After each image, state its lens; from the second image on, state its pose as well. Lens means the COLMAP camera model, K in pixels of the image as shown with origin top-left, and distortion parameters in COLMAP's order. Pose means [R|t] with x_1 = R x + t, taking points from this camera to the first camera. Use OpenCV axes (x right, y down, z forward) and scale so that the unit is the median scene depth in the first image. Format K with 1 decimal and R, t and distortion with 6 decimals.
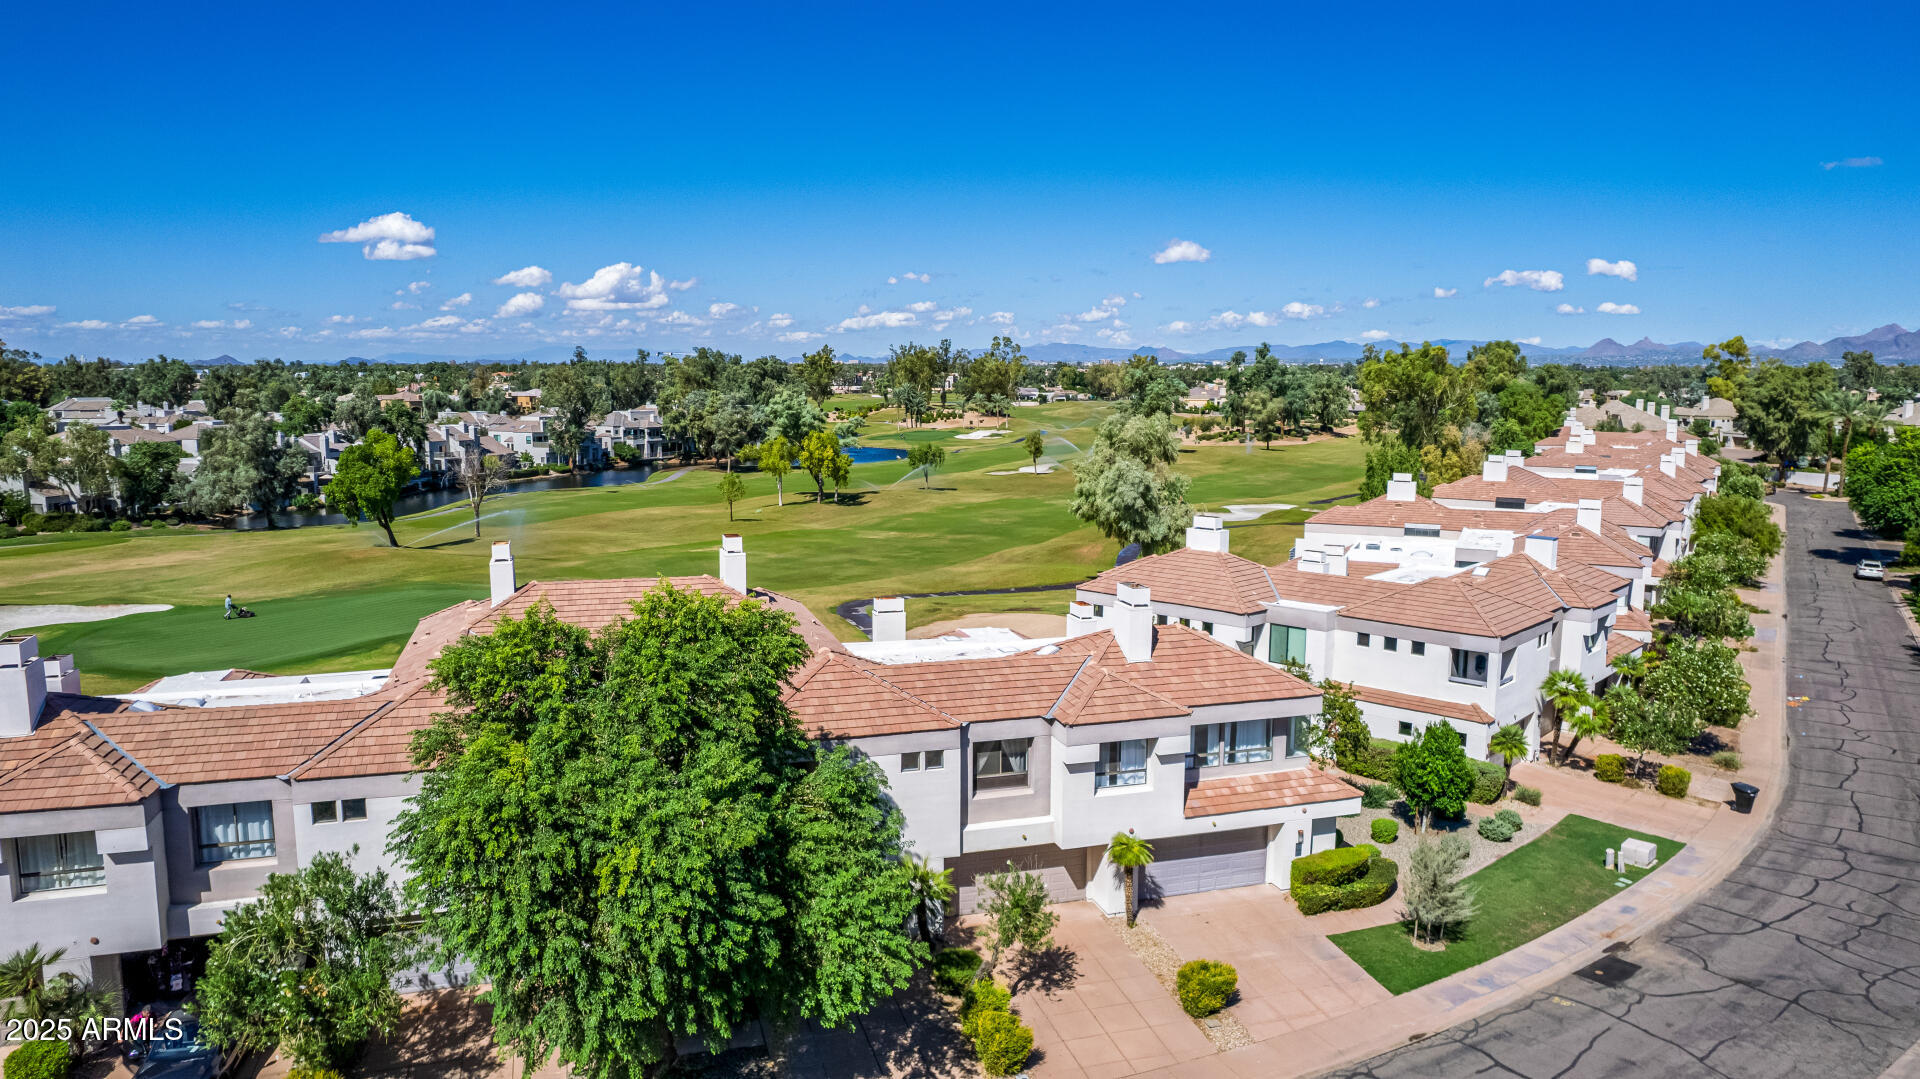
lens RADIAL K [[1266.6, 0, 967.2], [0, 1266.6, 538.4], [0, 0, 1]] dist [-0.074139, 0.066009]
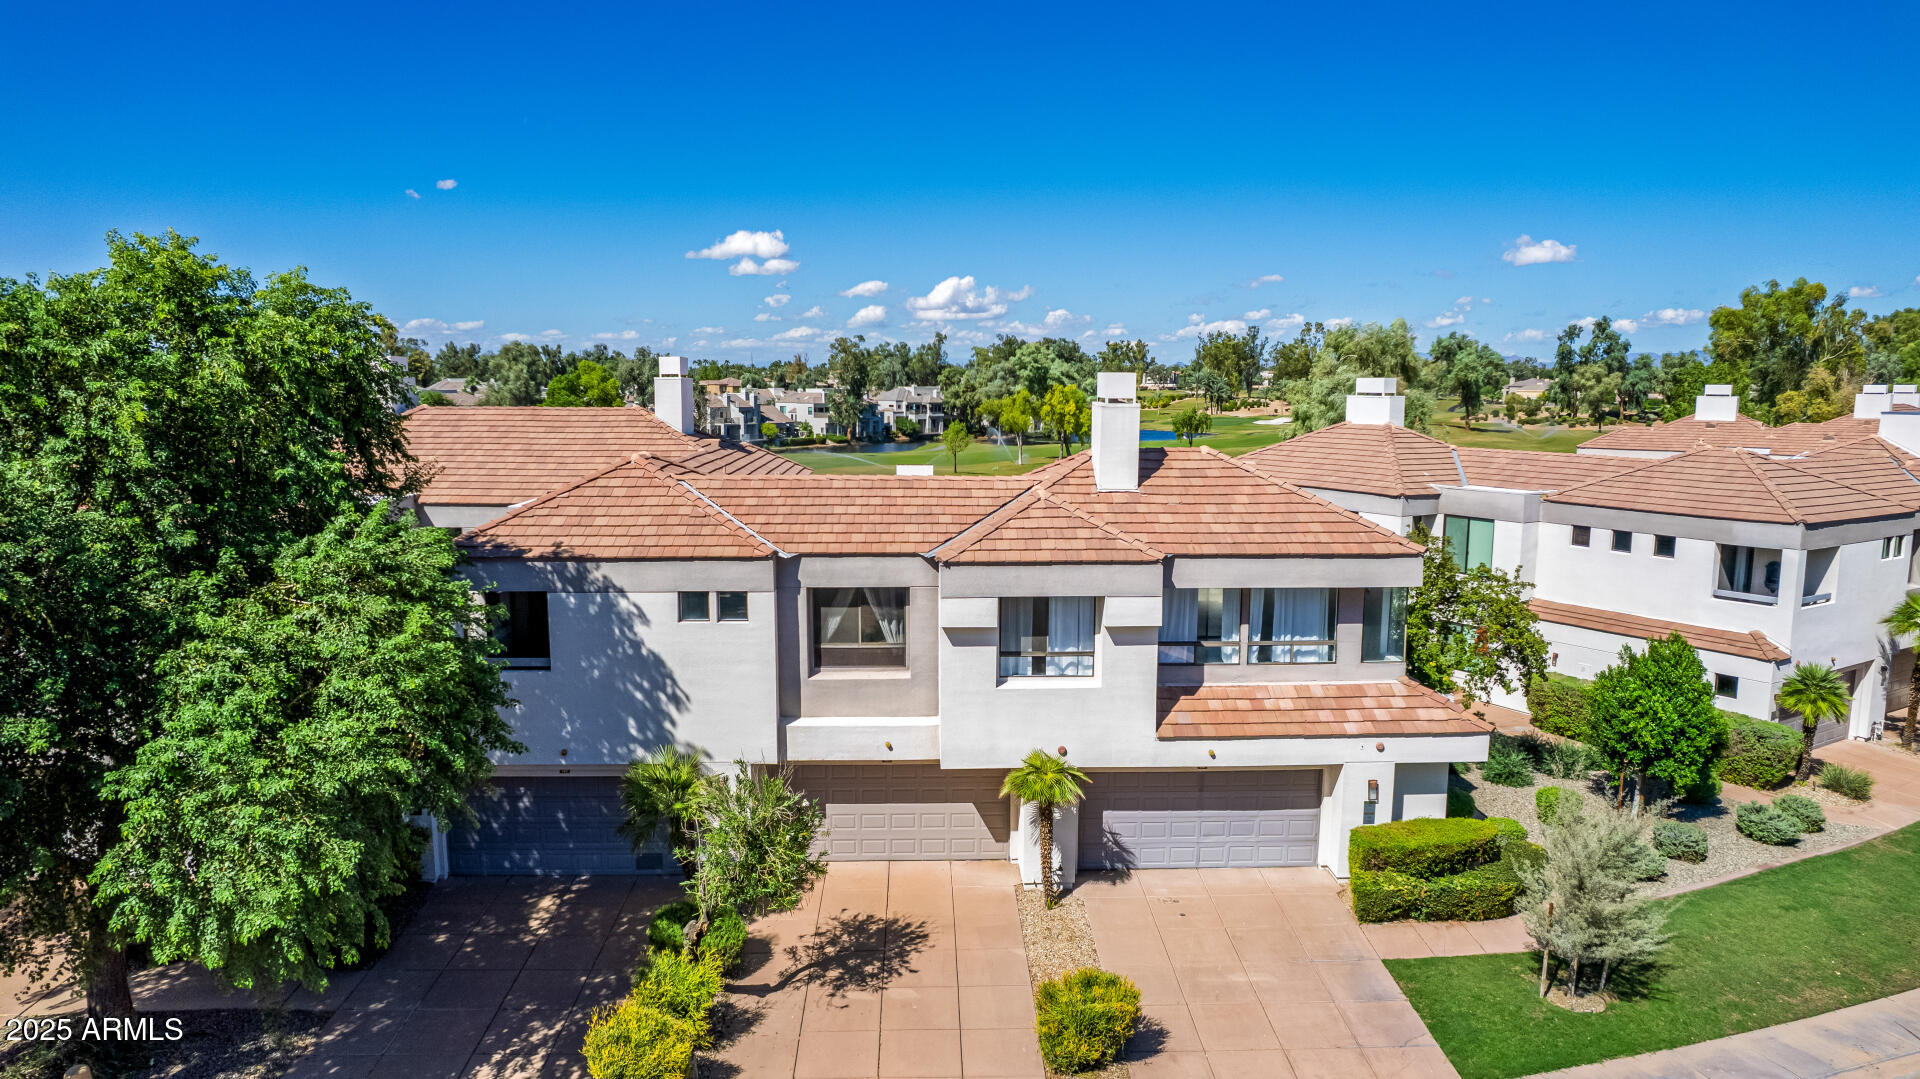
lens RADIAL K [[1240.7, 0, 966.8], [0, 1240.7, 539.6], [0, 0, 1]] dist [-0.068693, 0.060914]
pose [[0.965458, 0.033359, -0.258413, 0.225123], [-0.034061, 0.999418, 0.001764, 0.123483], [0.258322, 0.007098, 0.966033, 0.385419]]
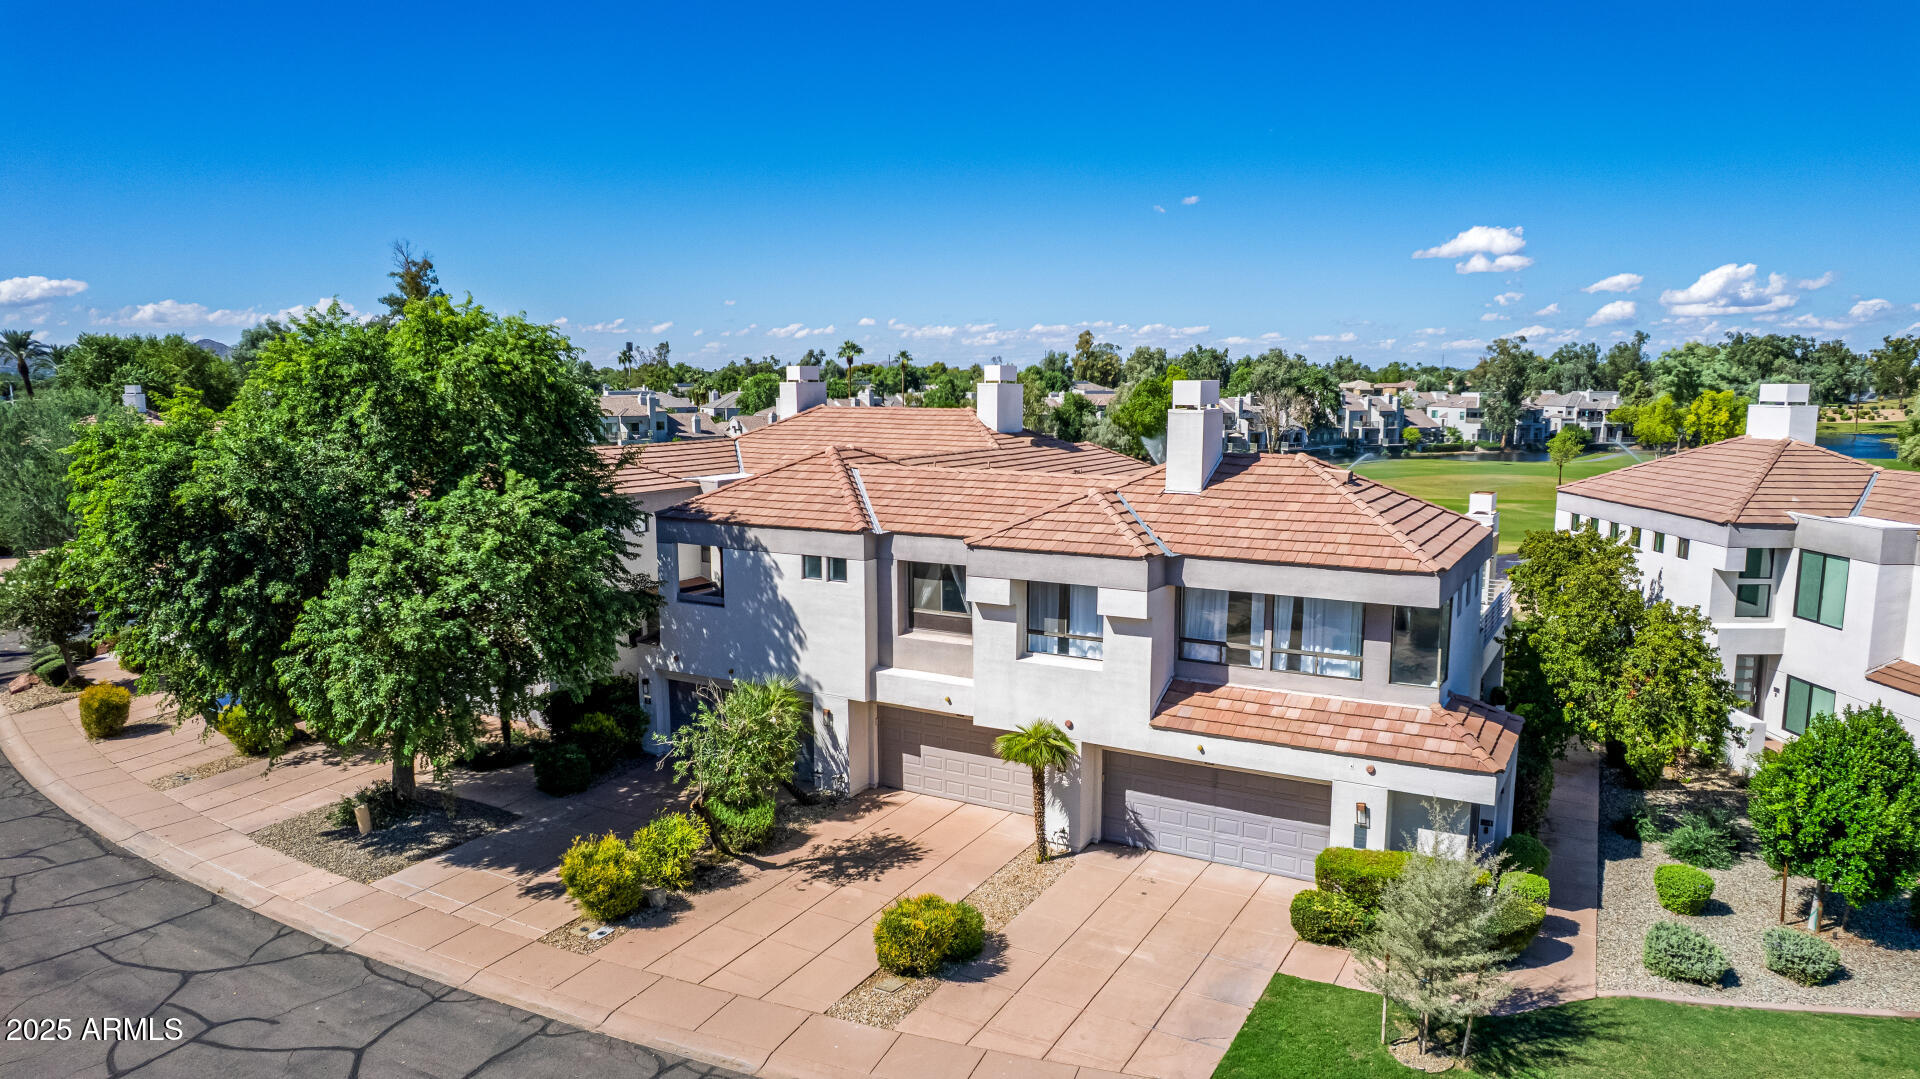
lens RADIAL K [[1229.8, 0, 967.9], [0, 1229.8, 544.0], [0, 0, 1]] dist [-0.067636, 0.058726]
pose [[0.679484, 0.094581, -0.727568, 0.532424], [-0.094152, 0.994698, 0.041377, 0.108359], [0.727624, 0.040387, 0.684787, 0.481417]]
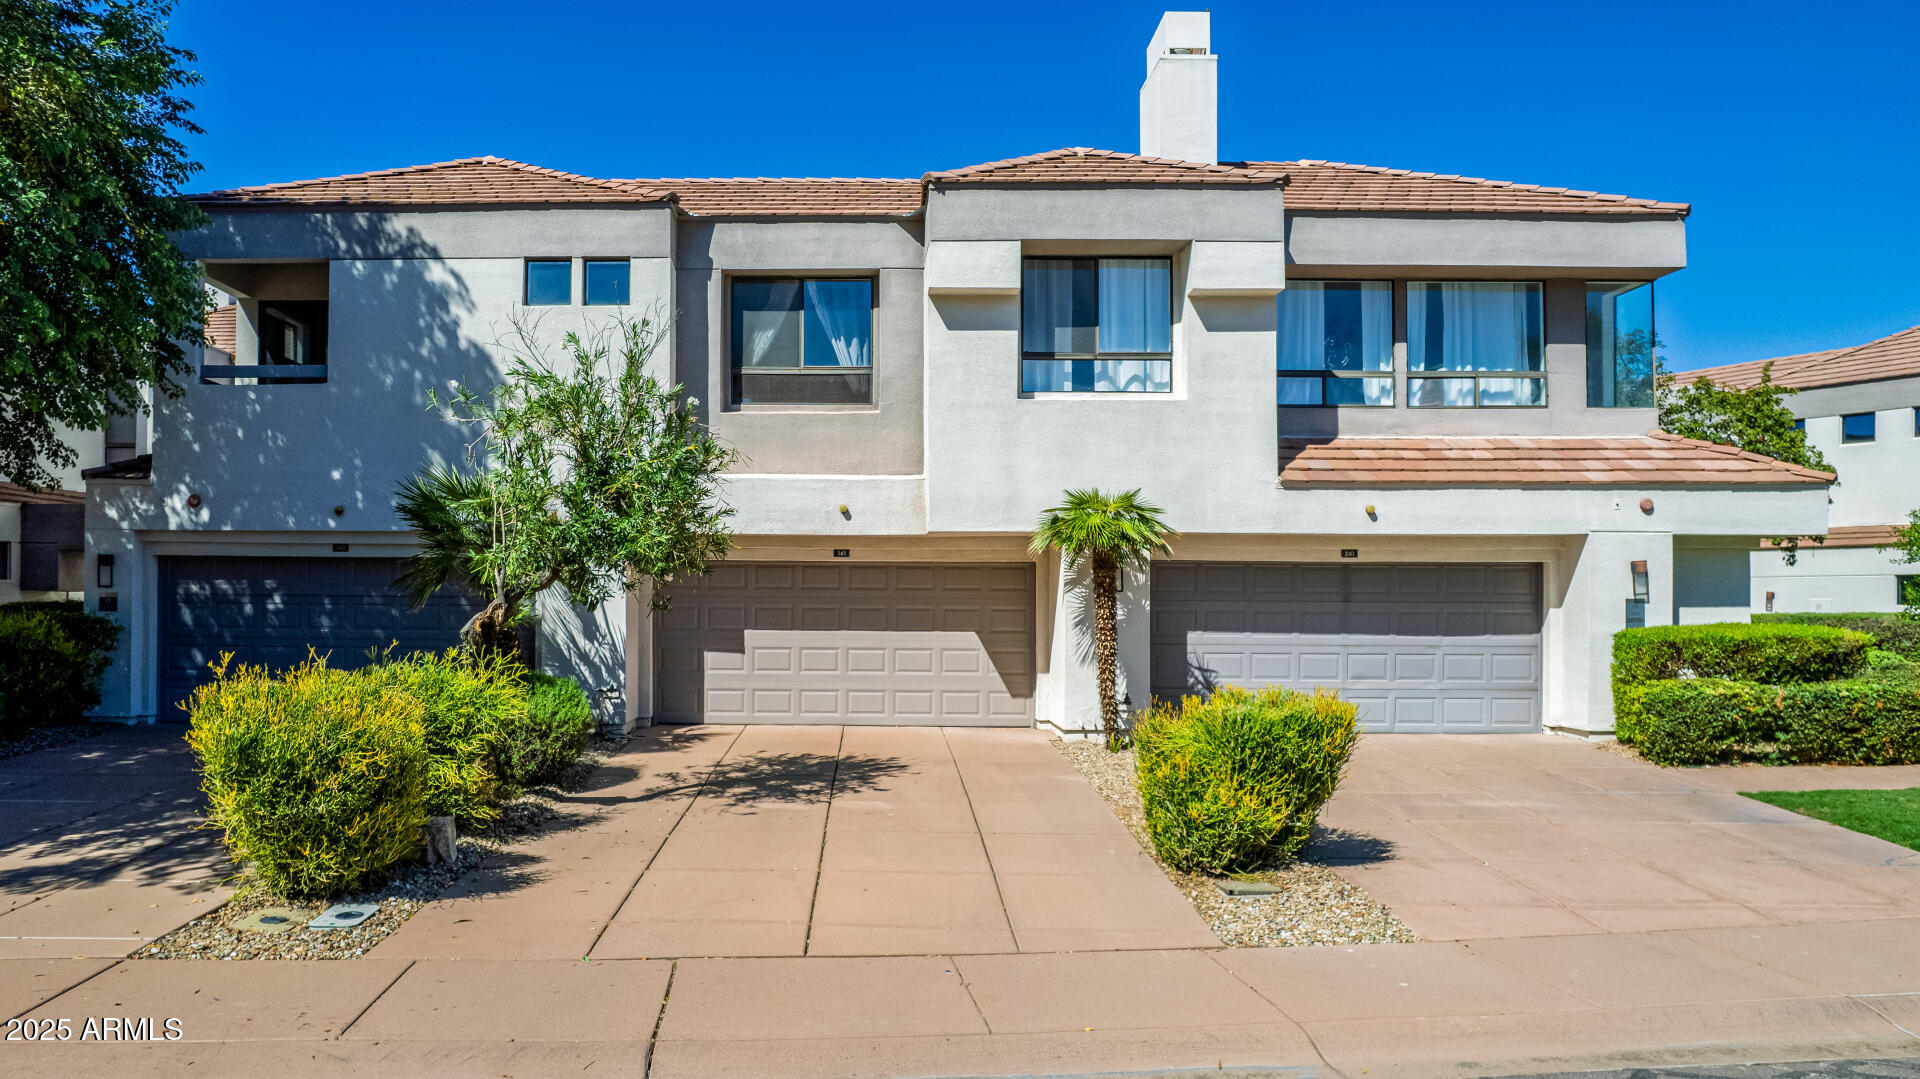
lens RADIAL K [[1283.3, 0, 858.4], [0, 1283.3, 580.0], [0, 0, 1]] dist [-0.041652, 0.001050]
pose [[0.950983, -0.005338, -0.309197, 0.163454], [-0.041629, 0.988540, -0.145104, 0.297605], [0.306429, 0.150863, 0.939863, 0.587271]]
